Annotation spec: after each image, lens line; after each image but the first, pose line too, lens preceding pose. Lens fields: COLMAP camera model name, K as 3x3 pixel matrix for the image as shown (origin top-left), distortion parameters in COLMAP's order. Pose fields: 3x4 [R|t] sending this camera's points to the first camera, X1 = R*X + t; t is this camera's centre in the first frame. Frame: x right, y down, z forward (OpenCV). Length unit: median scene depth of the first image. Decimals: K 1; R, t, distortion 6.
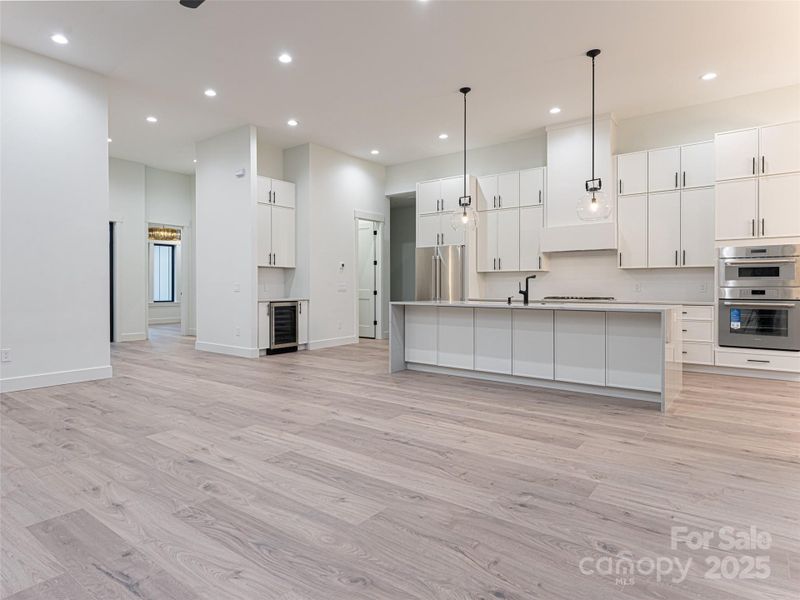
lens RADIAL K [[447.7, 0, 371.0], [0, 447.7, 287.6], [0, 0, 1]] dist [0.002098, -0.000075]
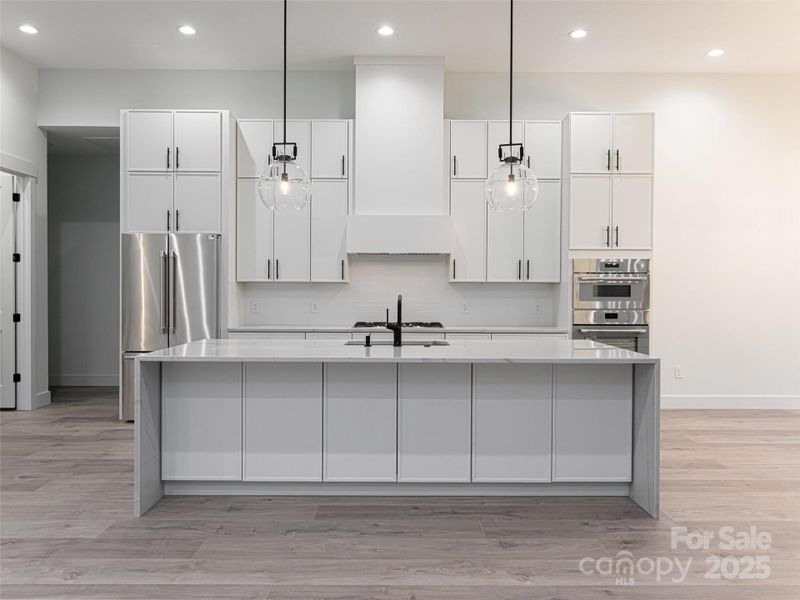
lens RADIAL K [[603.3, 0, 400.0], [0, 603.3, 300.0], [0, 0, 1]] dist [-0.001247, 0.001690]
pose [[0.791159, -0.005363, 0.611587, -0.092796], [-0.002214, 0.999930, 0.011633, -0.025323], [-0.611606, -0.010558, 0.791092, 0.303243]]
